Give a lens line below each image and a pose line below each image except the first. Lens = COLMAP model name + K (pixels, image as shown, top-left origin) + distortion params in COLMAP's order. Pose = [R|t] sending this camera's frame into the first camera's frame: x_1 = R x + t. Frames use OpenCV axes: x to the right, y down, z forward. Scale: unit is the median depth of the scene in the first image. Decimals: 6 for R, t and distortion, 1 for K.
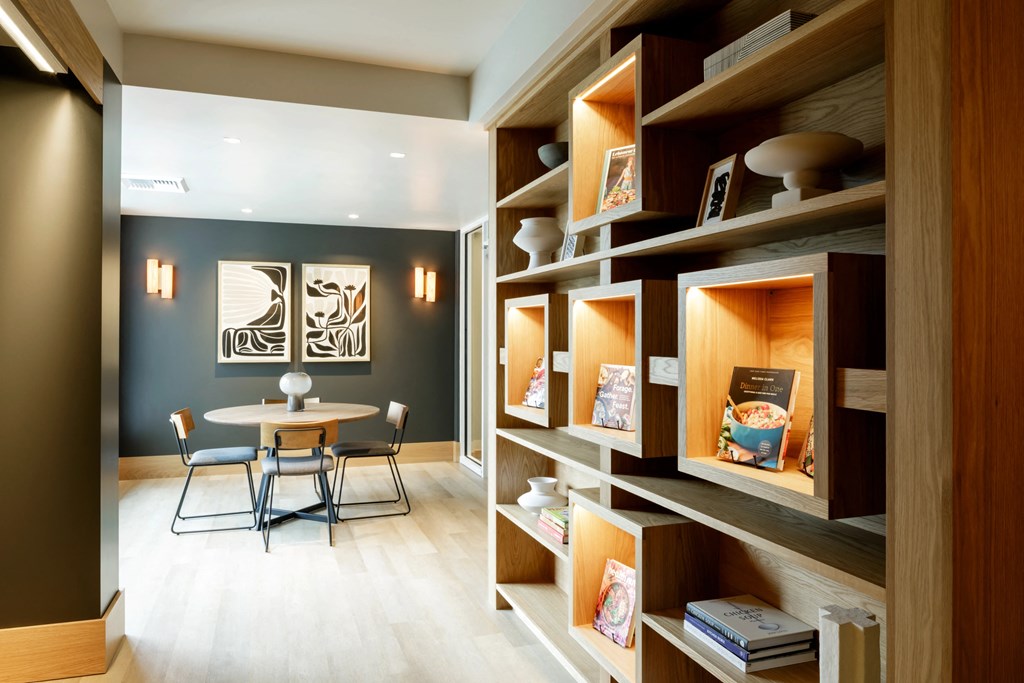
lens RADIAL K [[694.8, 0, 514.7], [0, 694.8, 339.2], [0, 0, 1]] dist [-0.002454, -0.000864]
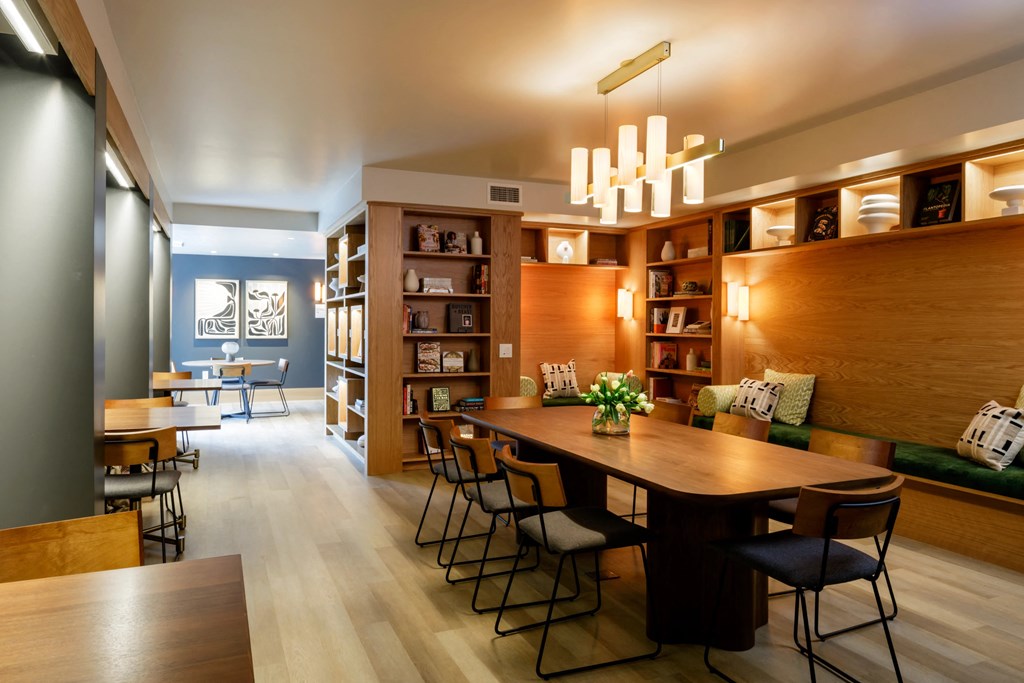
lens RADIAL K [[694.8, 0, 509.2], [0, 694.8, 337.3], [0, 0, 1]] dist [-0.002454, -0.000864]
pose [[0.997894, 0.003841, 0.064750, 0.223736], [-0.004701, 0.999903, 0.013131, 0.004516], [-0.064694, -0.013408, 0.997815, -0.726889]]
